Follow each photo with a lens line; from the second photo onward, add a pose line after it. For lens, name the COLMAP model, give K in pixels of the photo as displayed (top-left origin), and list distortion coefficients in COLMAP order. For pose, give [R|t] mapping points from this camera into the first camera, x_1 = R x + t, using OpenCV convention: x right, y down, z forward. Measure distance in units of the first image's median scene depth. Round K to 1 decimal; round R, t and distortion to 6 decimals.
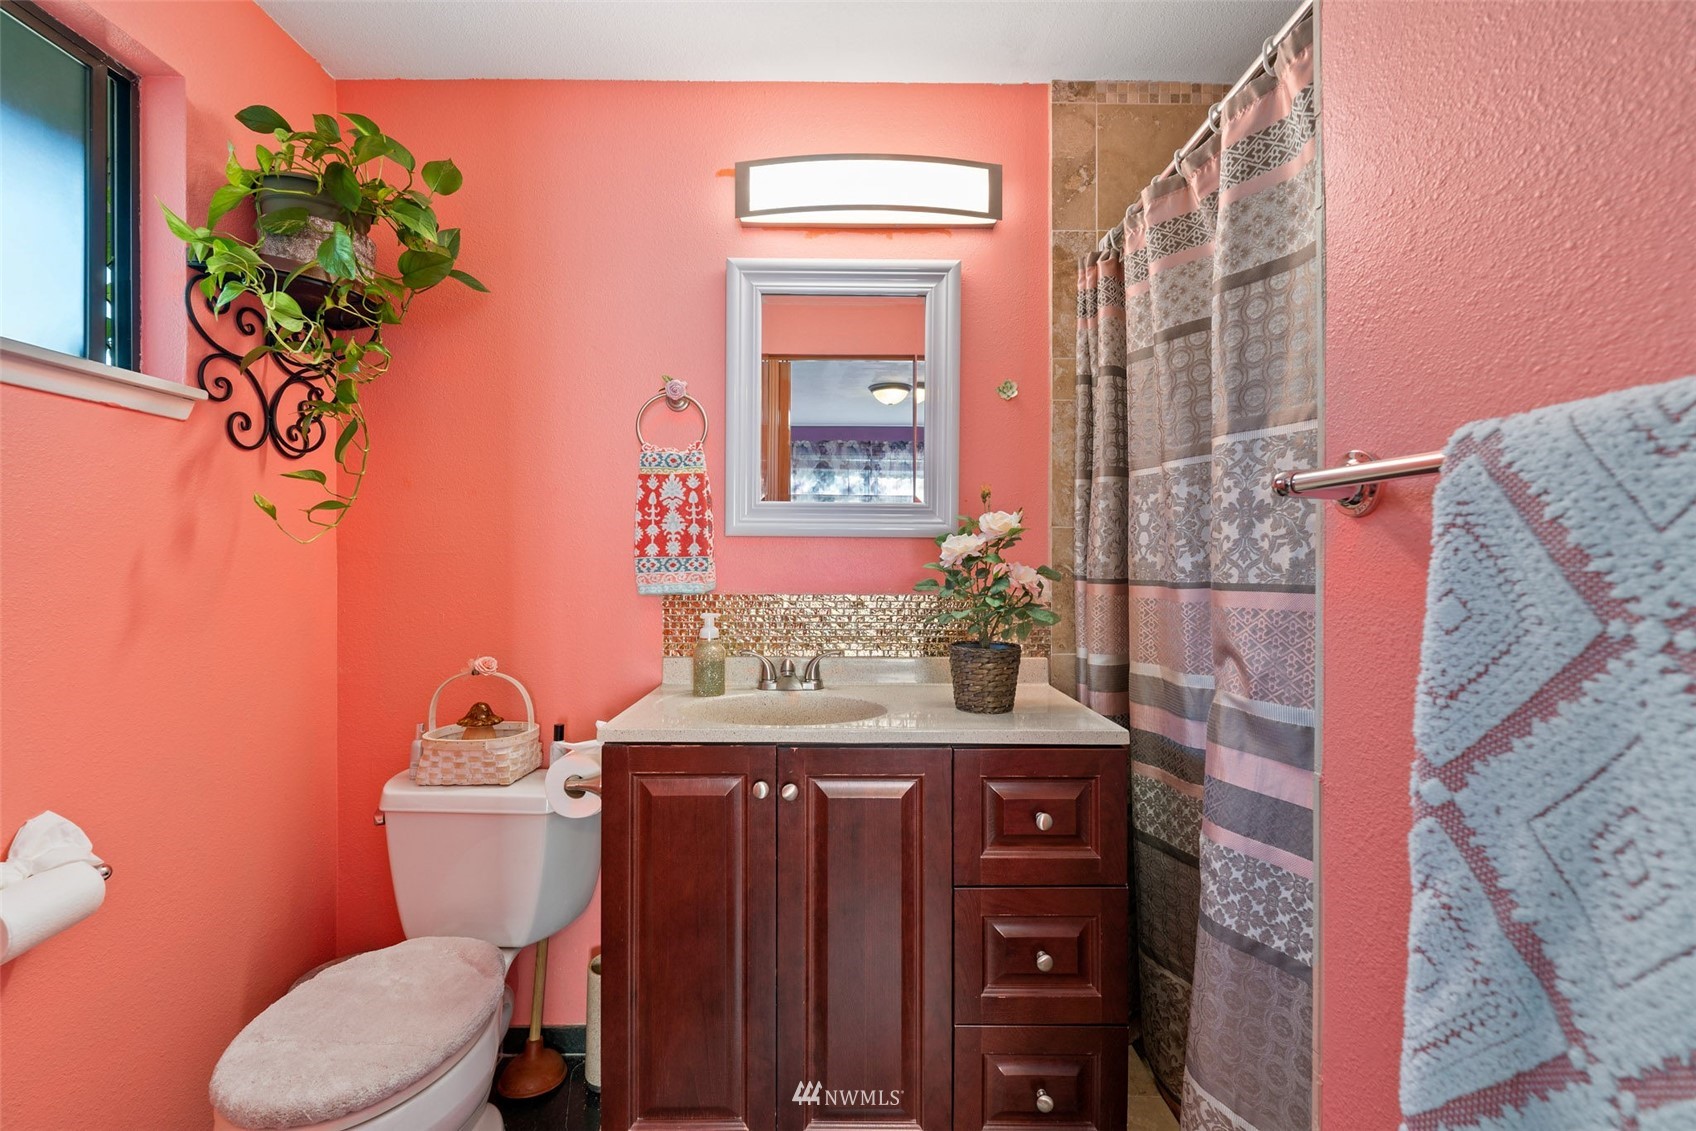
lens RADIAL K [[682.4, 0, 833.4], [0, 682.4, 566.8], [0, 0, 1]] dist [-0.001293, -0.000142]
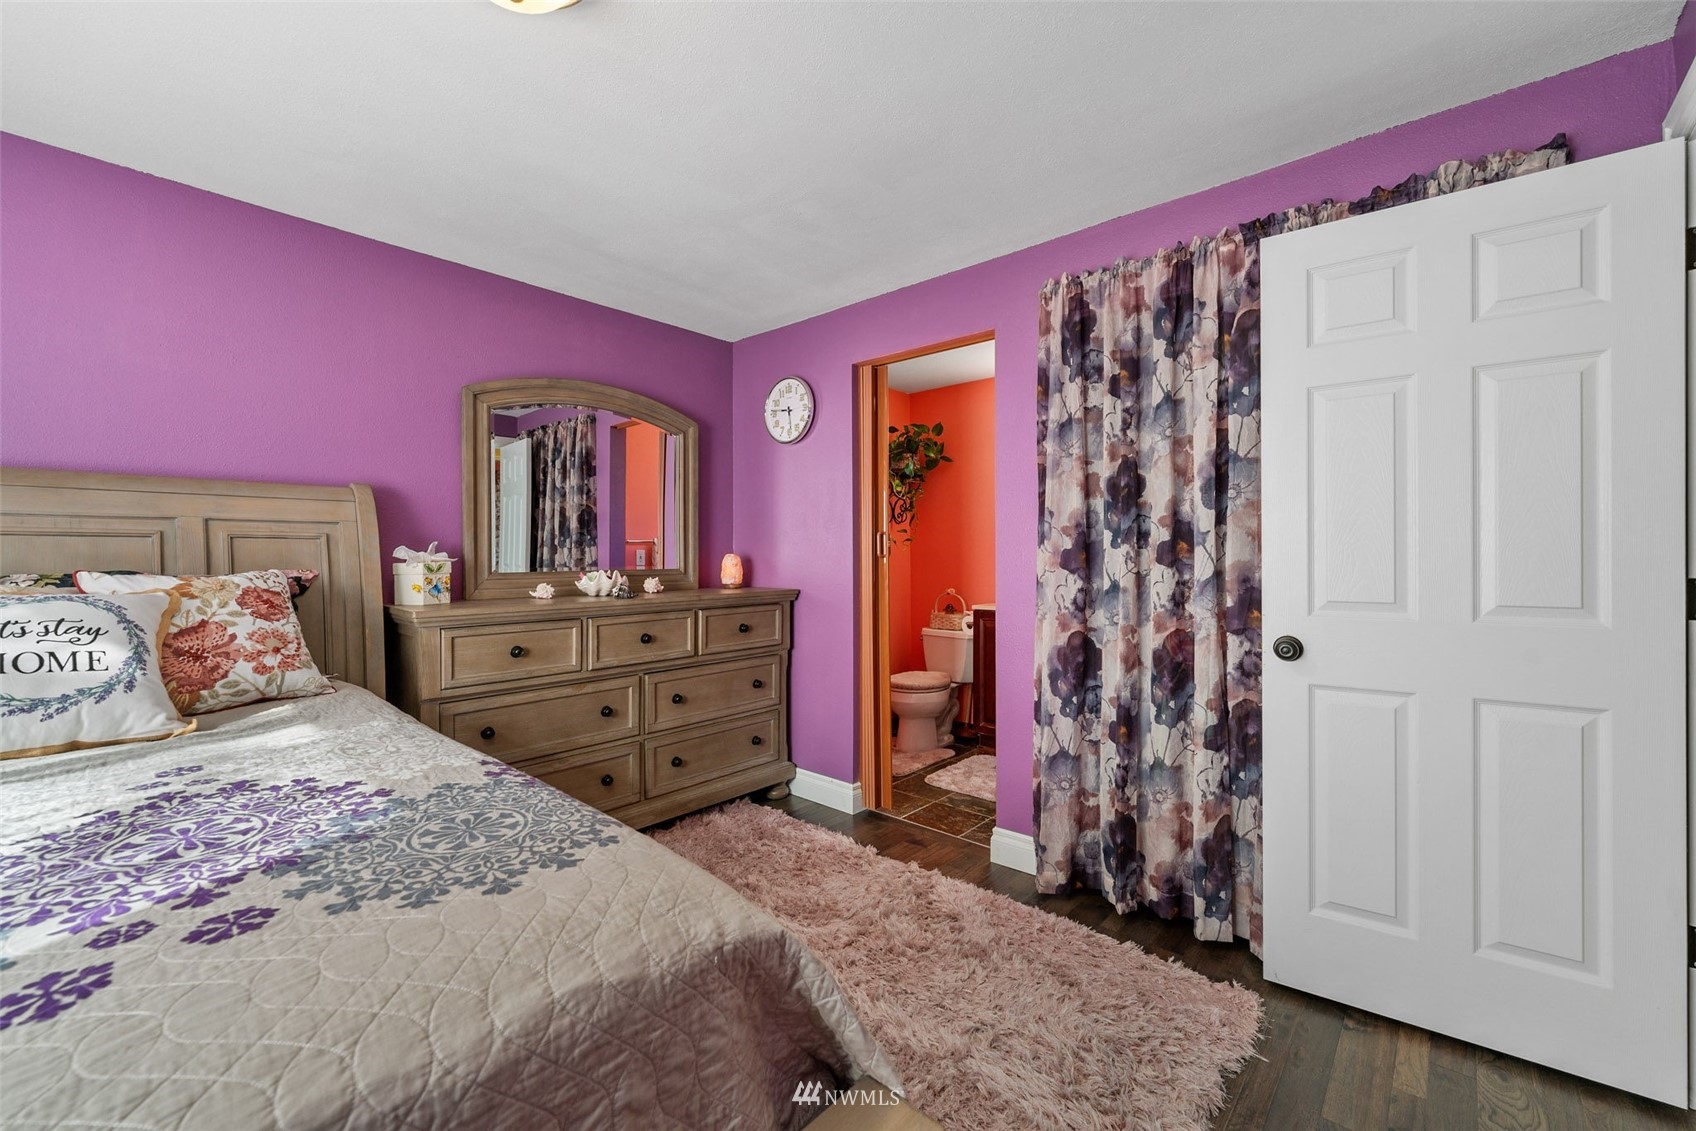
lens RADIAL K [[682.4, 0, 845.9], [0, 682.4, 558.2], [0, 0, 1]] dist [-0.001293, -0.000142]
pose [[0.738244, -0.002313, -0.674529, 1.253130], [0.003610, 0.999993, 0.000522, -0.001552], [0.674524, -0.002820, 0.738248, -1.624516]]
